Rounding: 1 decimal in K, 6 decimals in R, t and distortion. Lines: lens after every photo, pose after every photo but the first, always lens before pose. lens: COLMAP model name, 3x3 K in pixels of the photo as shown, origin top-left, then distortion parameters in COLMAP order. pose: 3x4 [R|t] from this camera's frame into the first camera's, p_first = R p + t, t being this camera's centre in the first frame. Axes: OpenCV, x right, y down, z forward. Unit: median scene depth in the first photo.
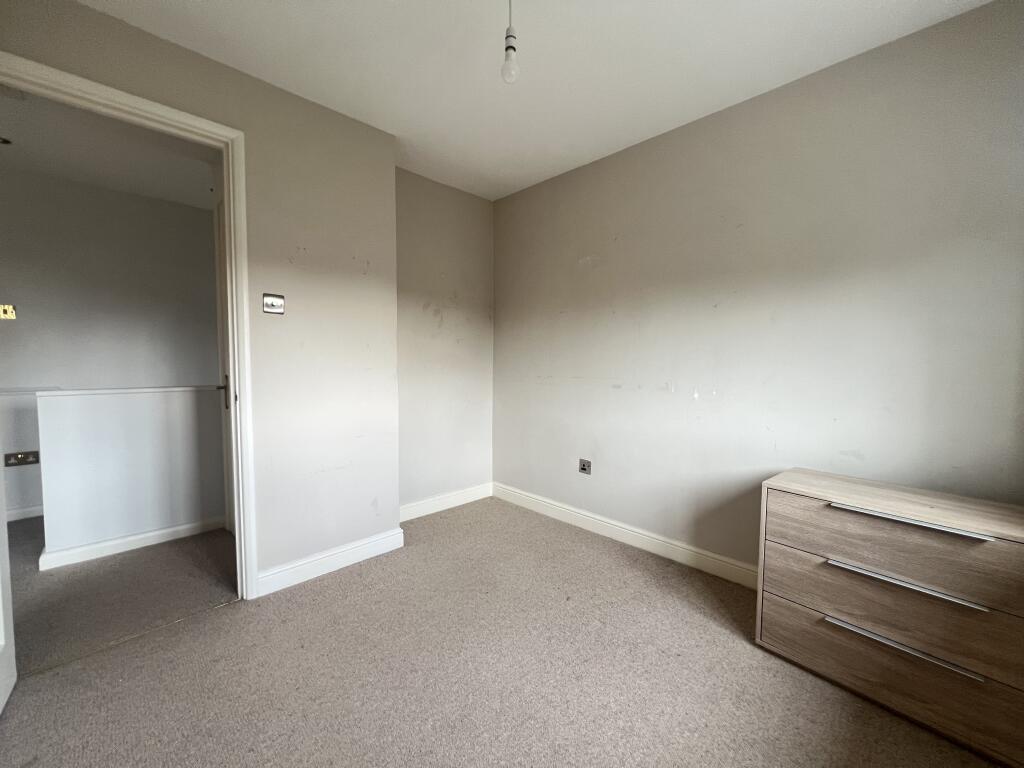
lens RADIAL K [[408.9, 0, 510.4], [0, 408.9, 384.0], [0, 0, 1]] dist [0.001025, 0.000419]
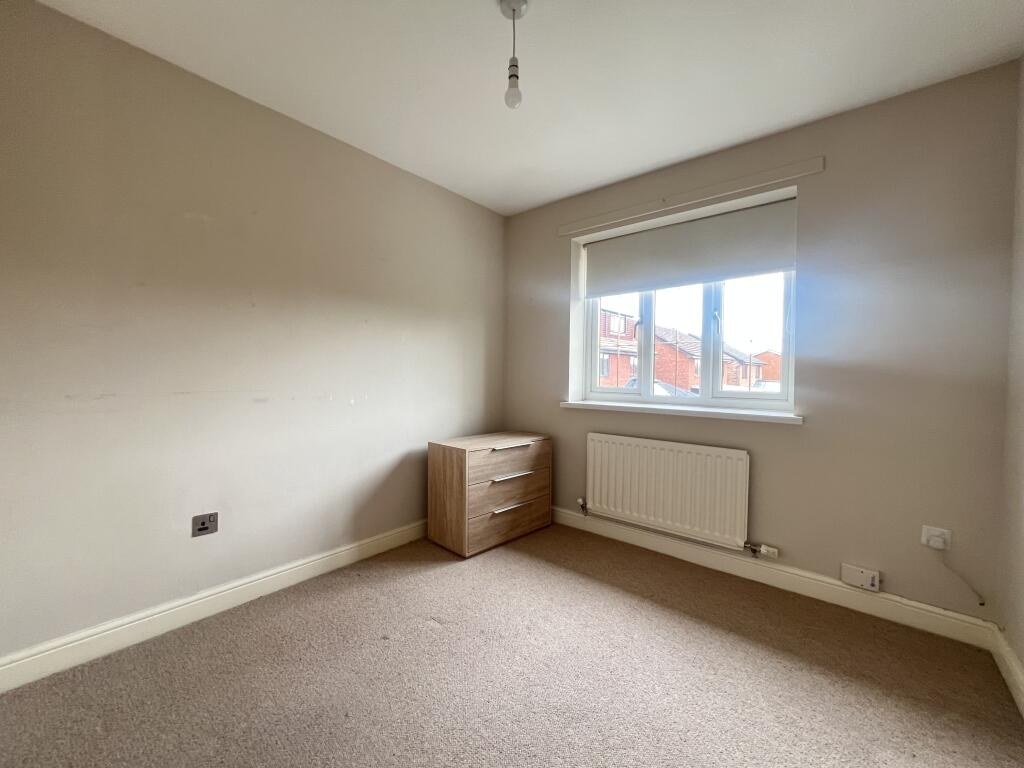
lens RADIAL K [[411.8, 0, 505.0], [0, 411.8, 383.3], [0, 0, 1]] dist [-0.001091, 0.000693]
pose [[-0.078490, -0.033894, 0.996339, -0.922282], [0.046629, 0.998203, 0.037631, -0.057219], [-0.995824, 0.049412, -0.076769, 0.967326]]
